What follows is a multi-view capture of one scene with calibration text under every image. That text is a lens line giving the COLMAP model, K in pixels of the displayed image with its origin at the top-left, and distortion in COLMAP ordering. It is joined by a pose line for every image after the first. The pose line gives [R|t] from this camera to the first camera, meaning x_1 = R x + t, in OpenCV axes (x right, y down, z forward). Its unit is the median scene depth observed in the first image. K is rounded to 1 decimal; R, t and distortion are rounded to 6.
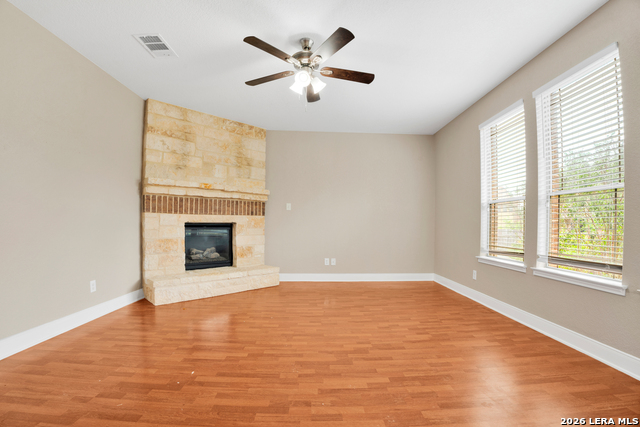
lens RADIAL K [[314.1, 0, 322.1], [0, 314.1, 222.8], [0, 0, 1]] dist [-0.062416, -0.000310]
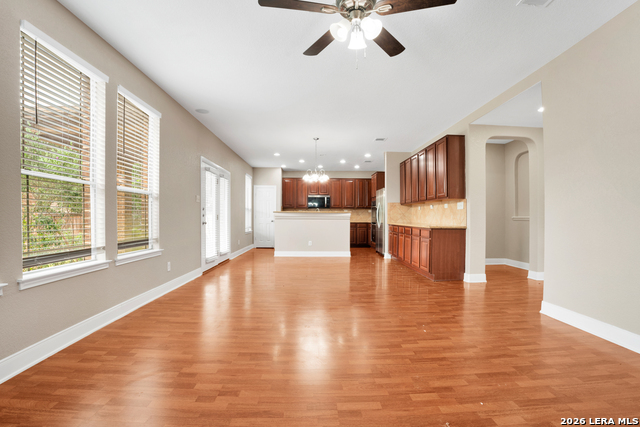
lens RADIAL K [[314.1, 0, 322.1], [0, 314.1, 222.8], [0, 0, 1]] dist [-0.062416, -0.000310]
pose [[-0.999751, -0.008157, -0.020788, 0.049217], [-0.008314, 0.999938, 0.007457, 0.011166], [0.020726, 0.007628, -0.999756, 2.079958]]
